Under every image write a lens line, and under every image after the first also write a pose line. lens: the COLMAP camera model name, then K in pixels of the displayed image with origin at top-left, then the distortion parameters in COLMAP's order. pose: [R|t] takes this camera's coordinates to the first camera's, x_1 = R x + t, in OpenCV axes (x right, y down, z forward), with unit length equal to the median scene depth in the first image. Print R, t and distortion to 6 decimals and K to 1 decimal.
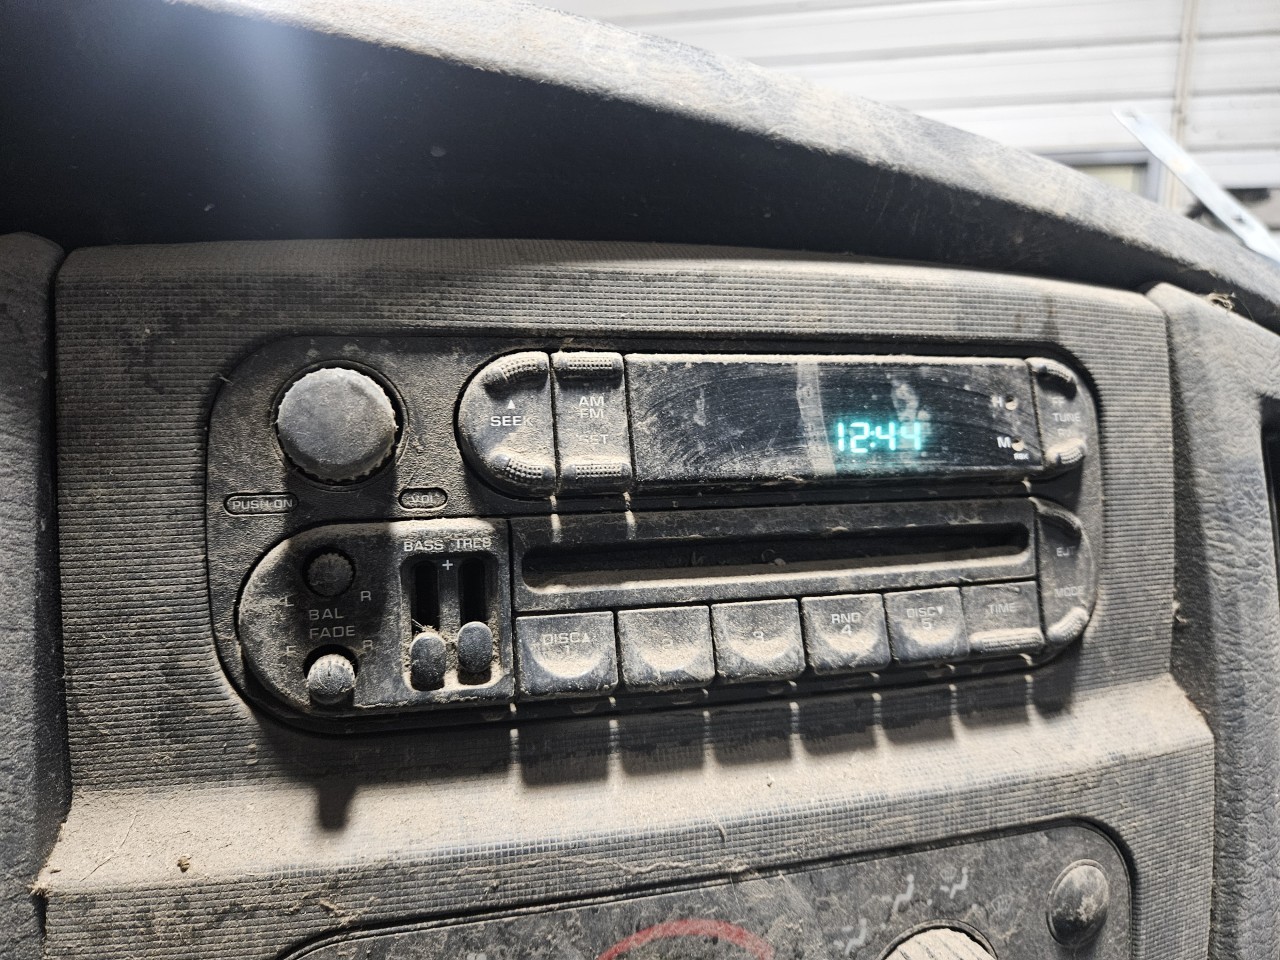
lens RADIAL K [[869.0, 0, 623.2], [0, 869.0, 480.2], [0, 0, 1]] dist [0.022331, -0.037718]
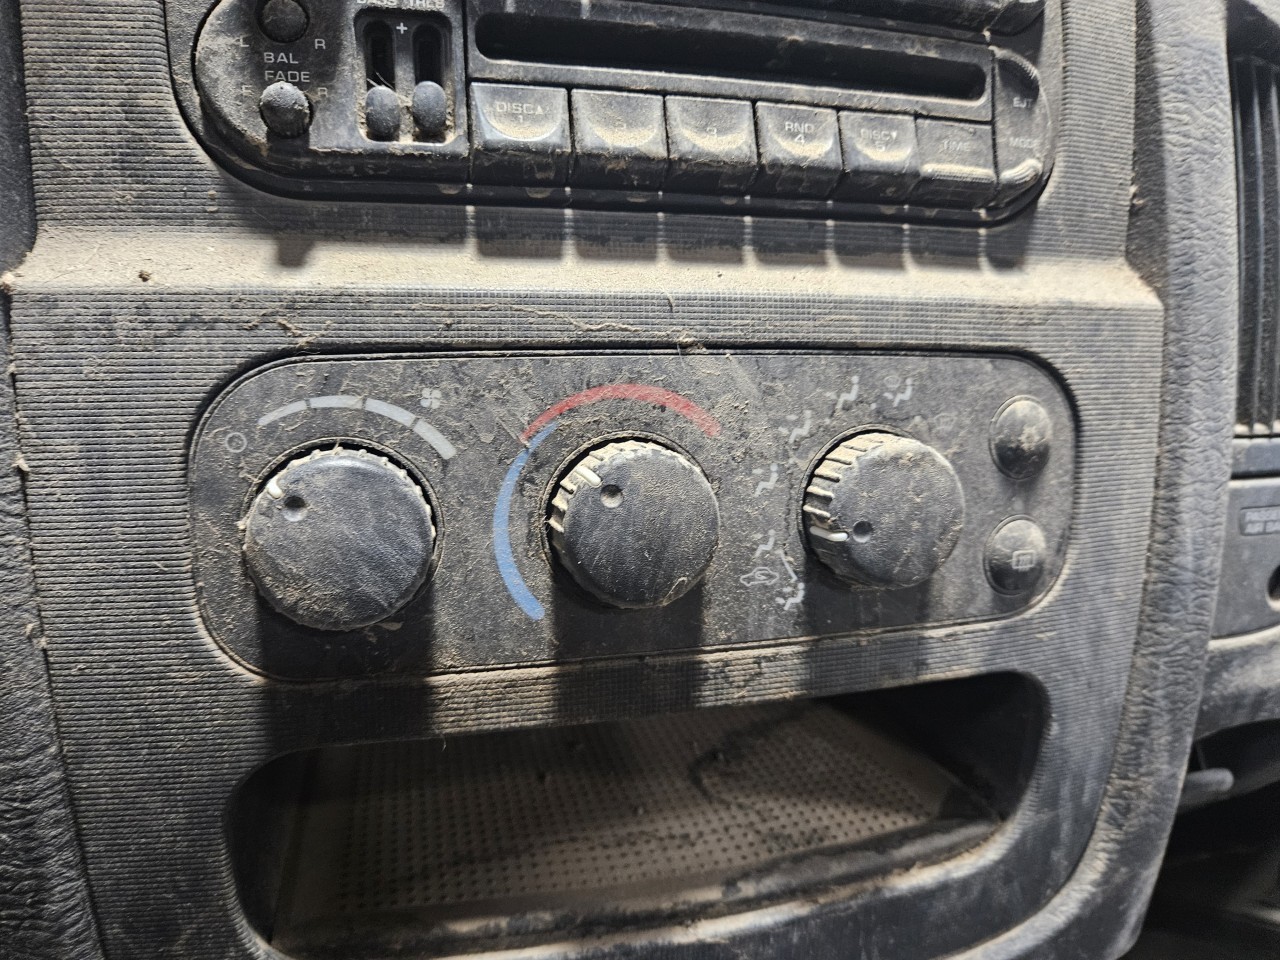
lens RADIAL K [[872.9, 0, 640.0], [0, 872.9, 480.0], [0, 0, 1]] dist [0.024690, -0.040086]
pose [[0.999961, 0.007637, 0.004410, 0.072081], [-0.007909, 0.997833, 0.065313, 0.533943], [-0.003901, -0.065346, 0.997855, -0.051115]]
